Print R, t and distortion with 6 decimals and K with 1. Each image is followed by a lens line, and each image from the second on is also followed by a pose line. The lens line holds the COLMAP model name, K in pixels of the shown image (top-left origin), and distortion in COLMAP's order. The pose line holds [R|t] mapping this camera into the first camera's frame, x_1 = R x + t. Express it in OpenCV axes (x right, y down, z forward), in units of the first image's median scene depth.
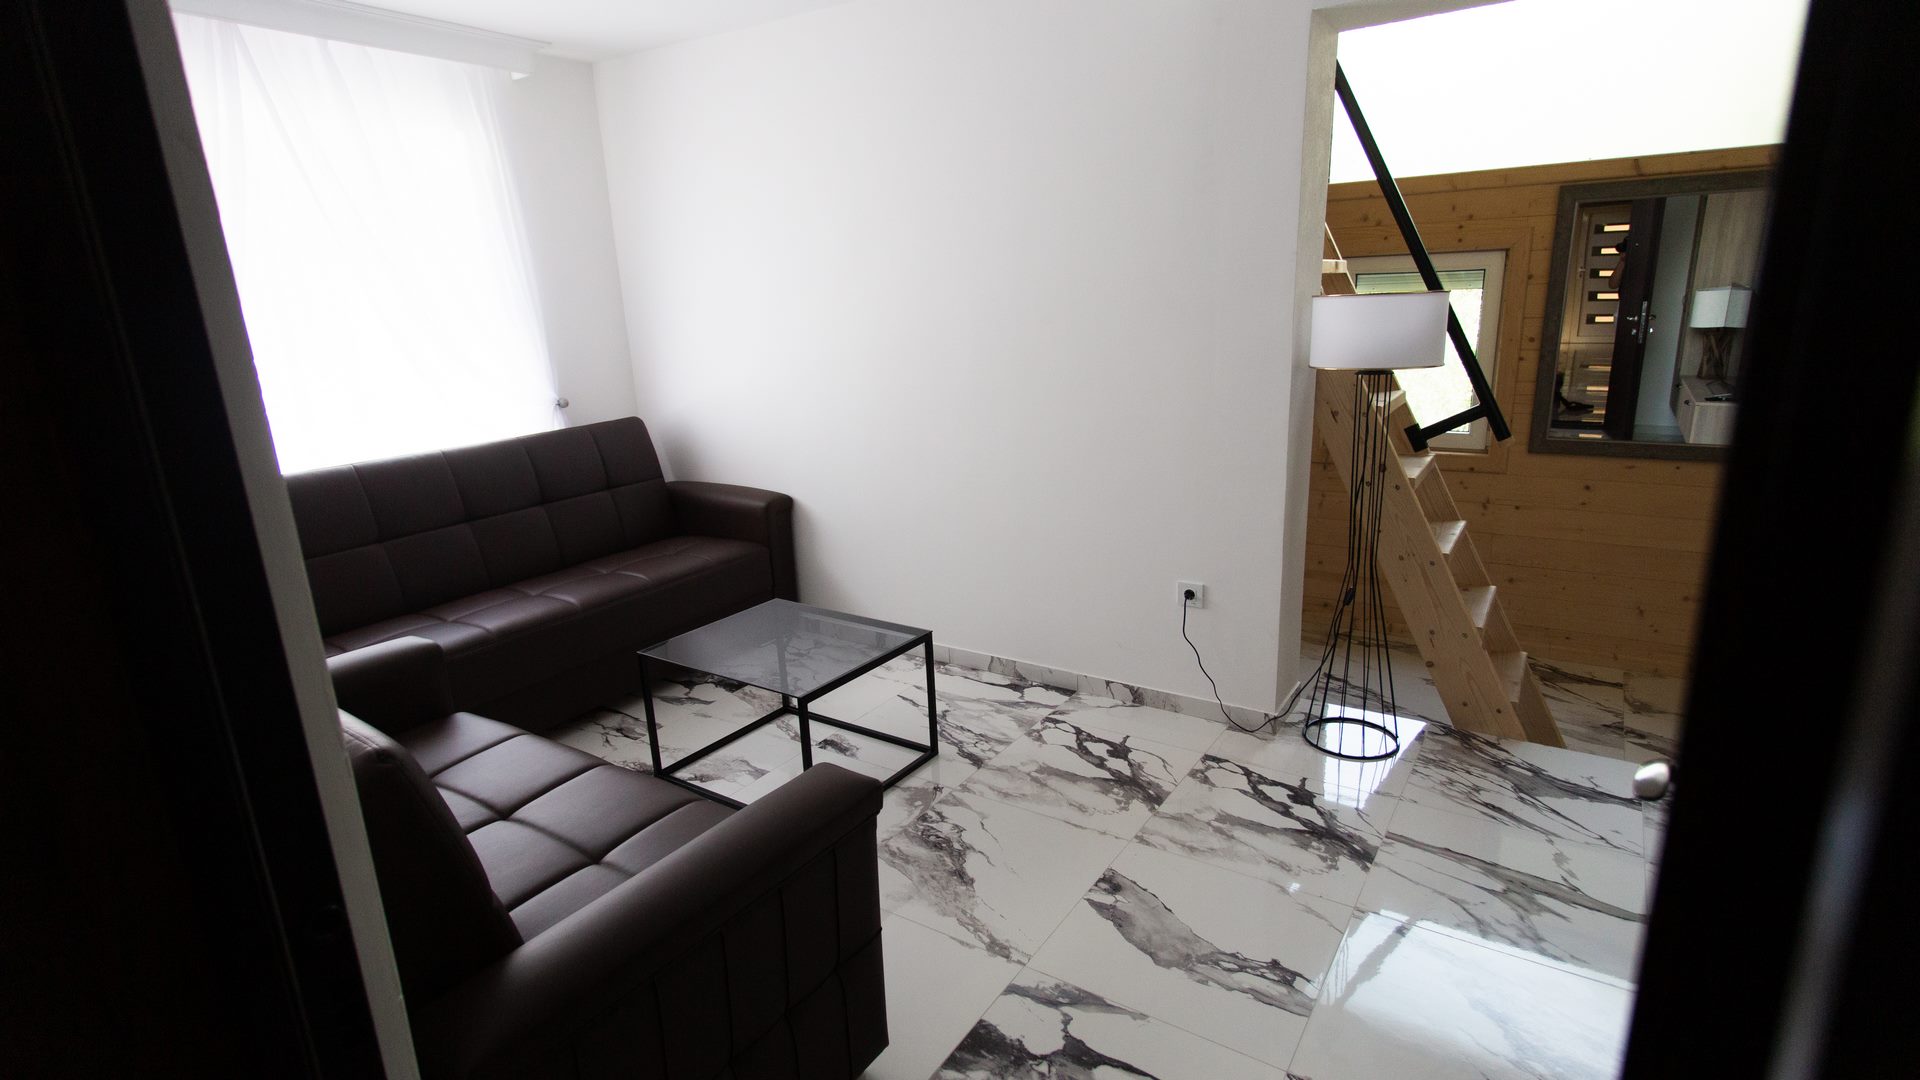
lens RADIAL K [[957.8, 0, 970.7], [0, 957.8, 527.5], [0, 0, 1]] dist [0.004229, -0.000170]
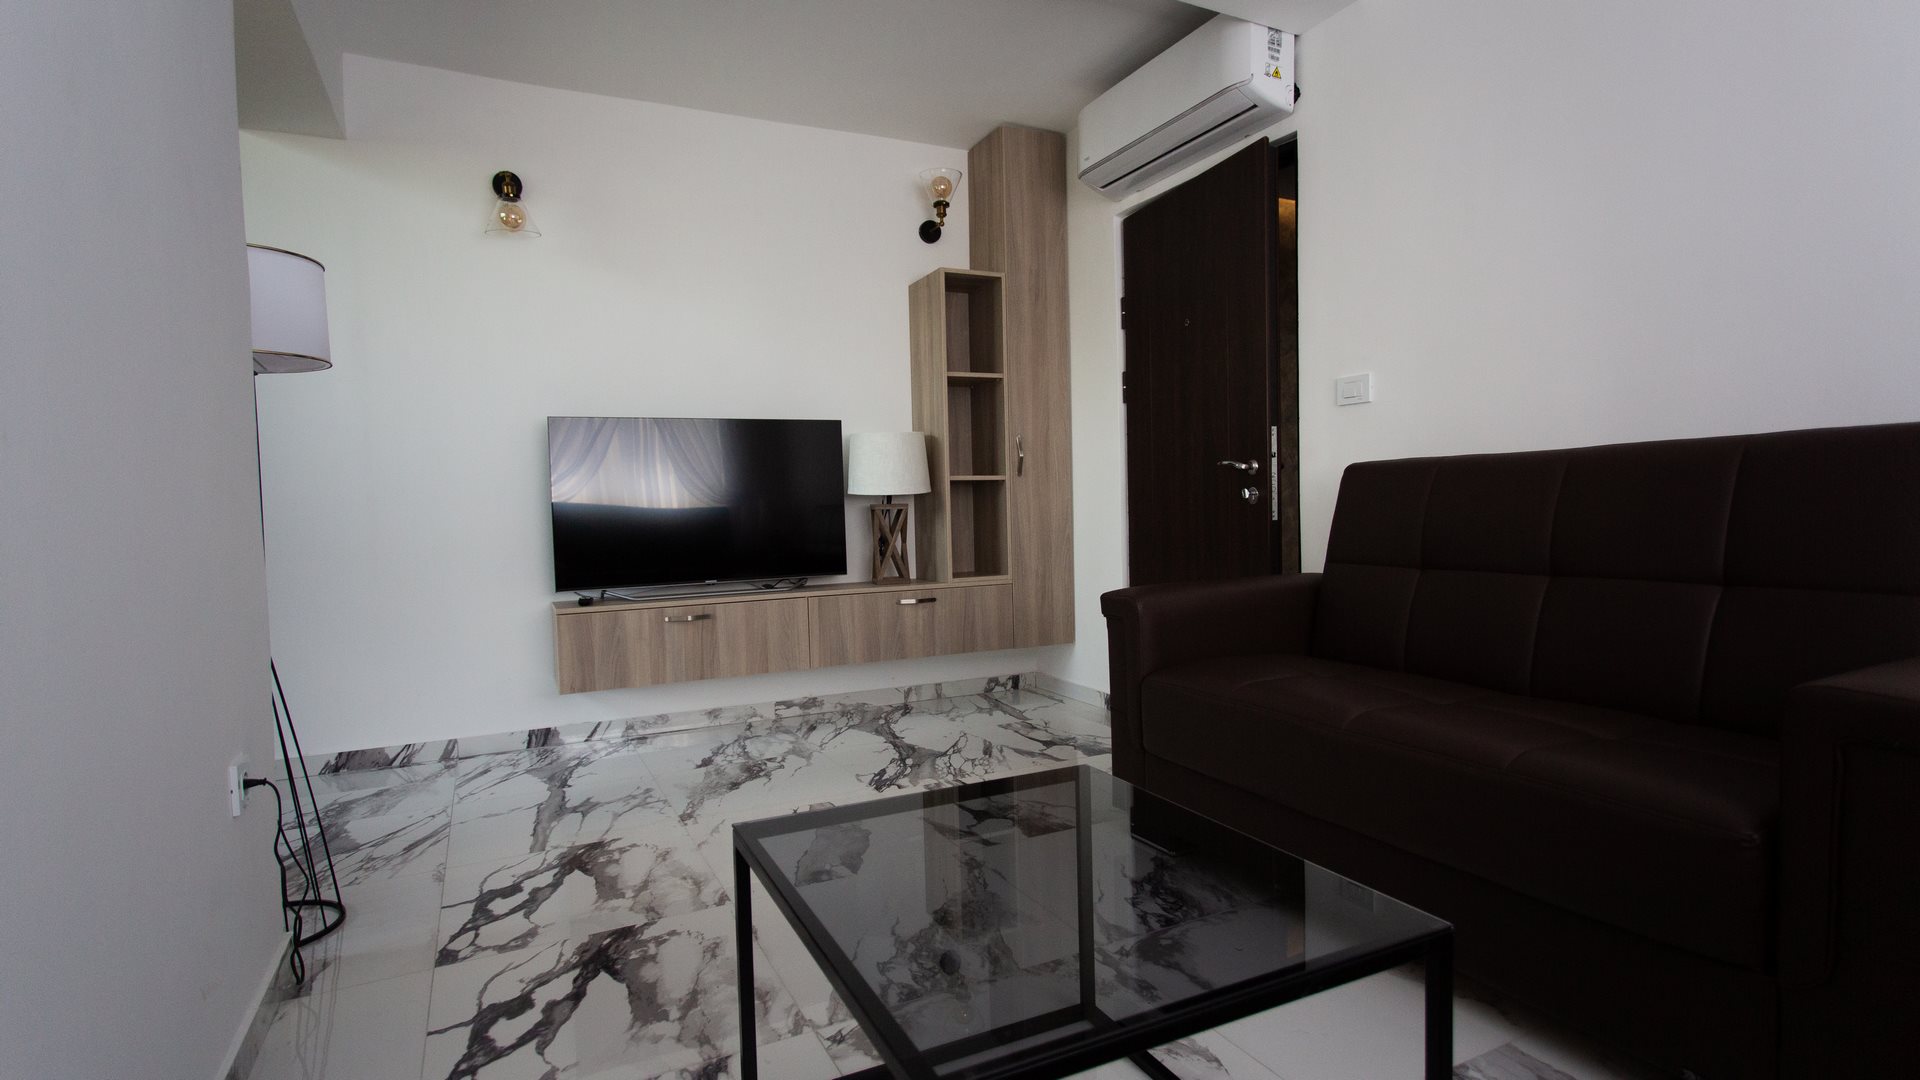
lens RADIAL K [[957.8, 0, 960.1], [0, 957.8, 540.2], [0, 0, 1]] dist [0.004229, -0.000170]
pose [[-0.859579, 0.036324, 0.509711, -0.355279], [0.177325, 0.956691, 0.230865, -0.102458], [-0.479250, 0.288832, -0.828792, 1.245029]]
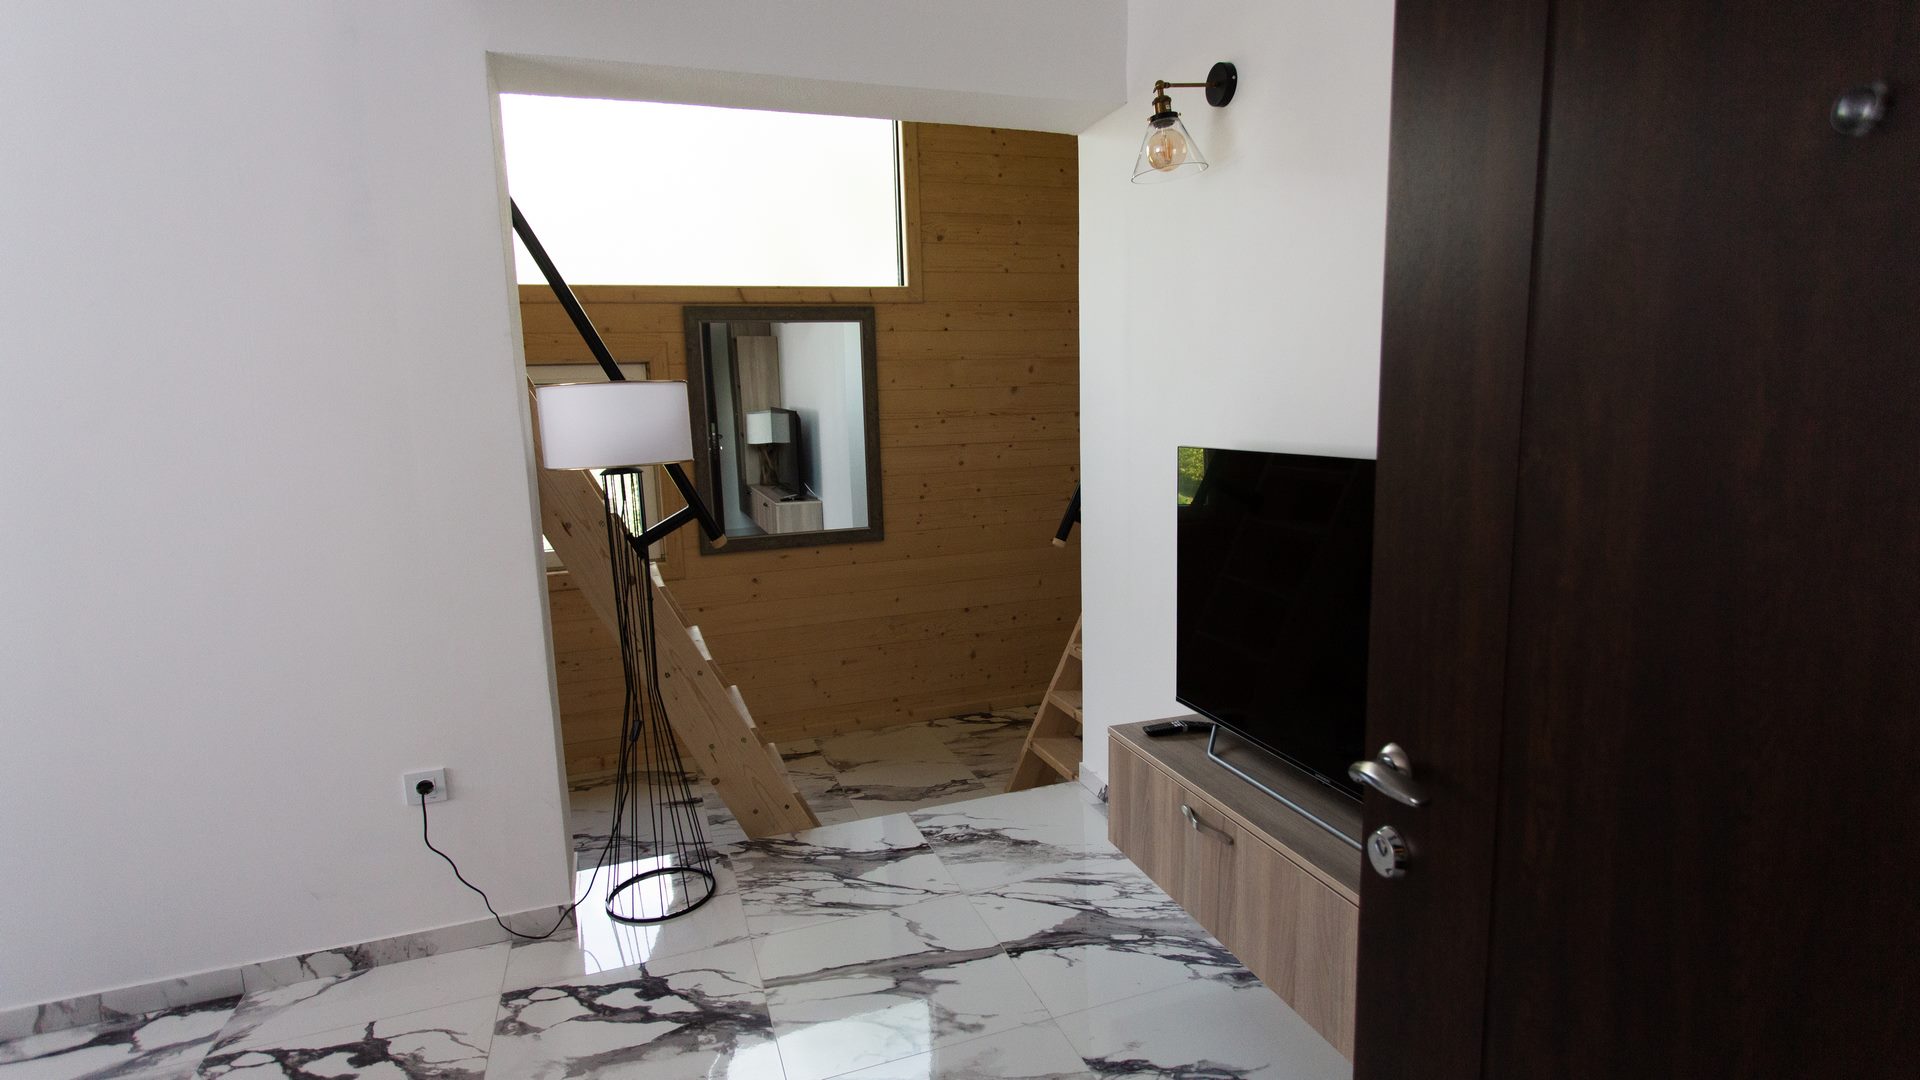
lens RADIAL K [[957.8, 0, 965.8], [0, 957.8, 534.3], [0, 0, 1]] dist [0.004229, -0.000170]
pose [[0.602814, -0.097339, 0.791922, -0.087397], [0.202630, 0.978667, -0.033950, -0.010791], [-0.771723, 0.180932, 0.609678, 0.210838]]
